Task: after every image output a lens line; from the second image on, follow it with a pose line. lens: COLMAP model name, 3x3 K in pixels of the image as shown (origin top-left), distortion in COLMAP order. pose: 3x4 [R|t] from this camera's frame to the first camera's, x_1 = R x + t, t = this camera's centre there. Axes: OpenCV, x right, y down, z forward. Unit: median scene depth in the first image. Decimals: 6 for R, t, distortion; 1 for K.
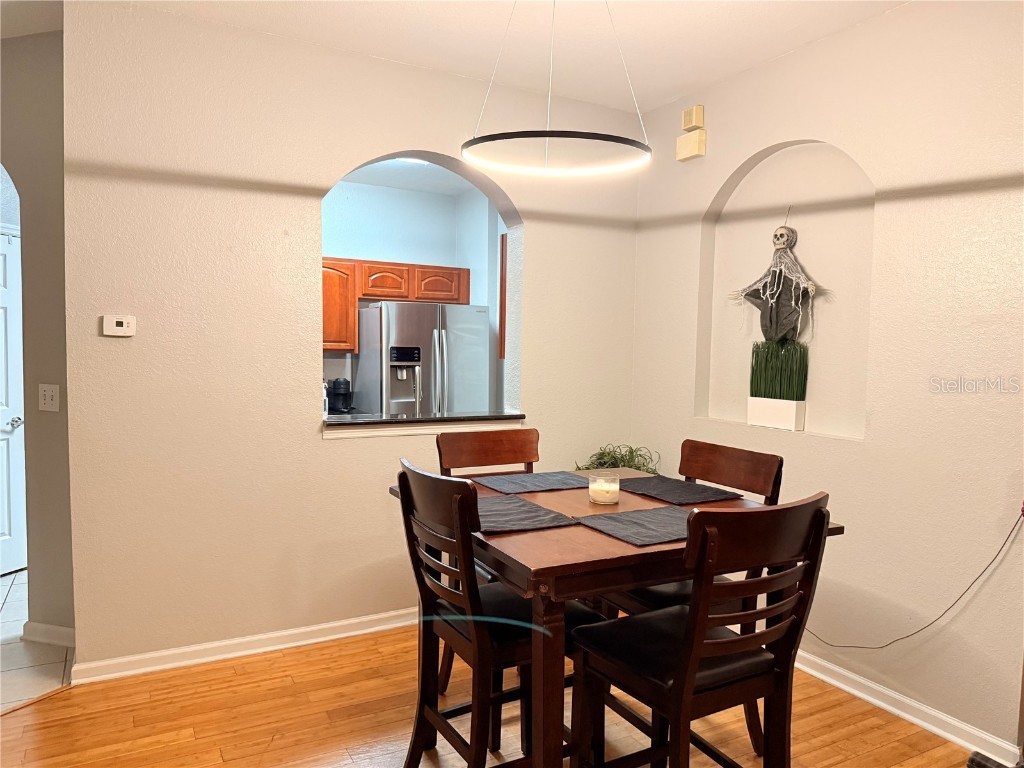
lens RADIAL K [[775.6, 0, 512.0], [0, 775.6, 384.0], [0, 0, 1]] dist [0.001376, -0.000010]
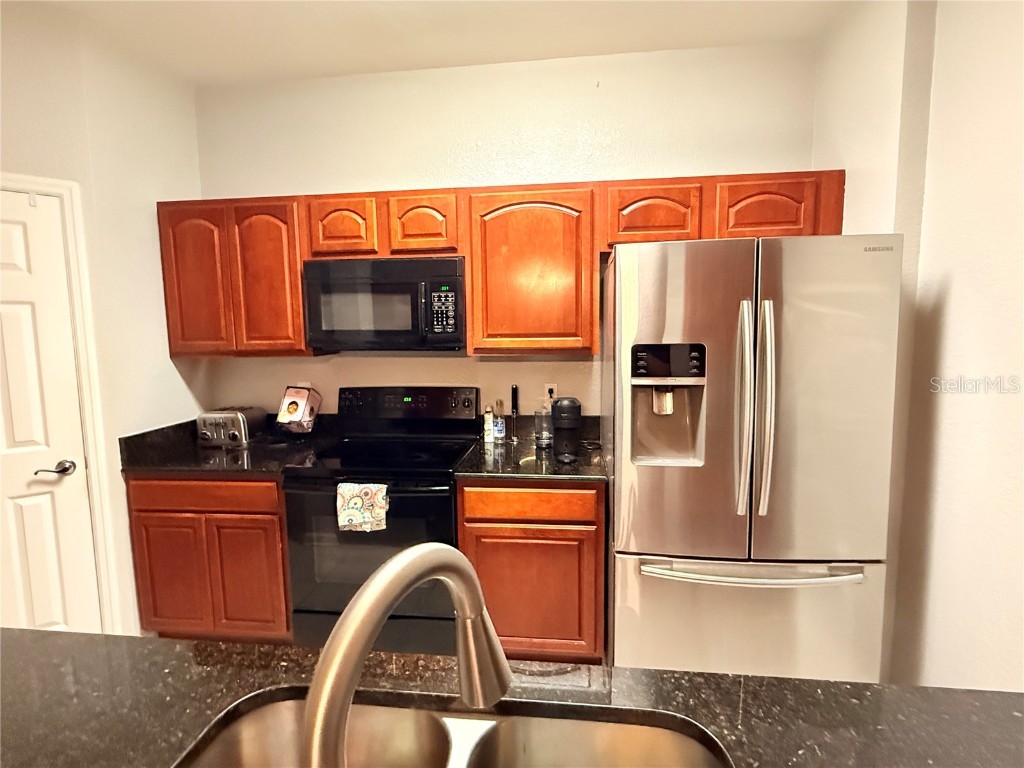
lens RADIAL K [[508.6, 0, 512.0], [0, 508.6, 384.0], [0, 0, 1]] dist [-0.014245, 0.000154]
pose [[0.807608, 0.030069, -0.588953, -0.036775], [0.002017, 0.998552, 0.053748, -0.039794], [0.589717, -0.044596, 0.806378, 0.695585]]
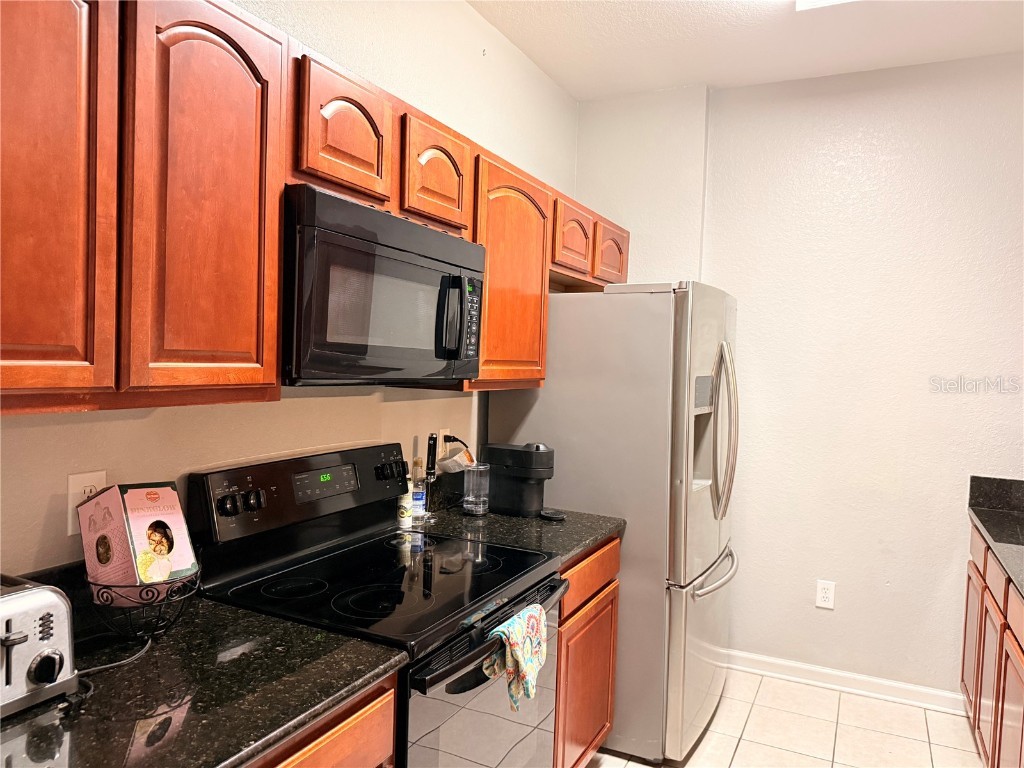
lens RADIAL K [[721.6, 0, 517.0], [0, 721.6, 387.8], [0, 0, 1]] dist [0.039603, -0.058883]
pose [[0.822125, -0.014920, 0.569112, -0.494666], [0.010593, 0.999884, 0.010911, -0.046521], [-0.569209, -0.002941, 0.822188, 0.675491]]
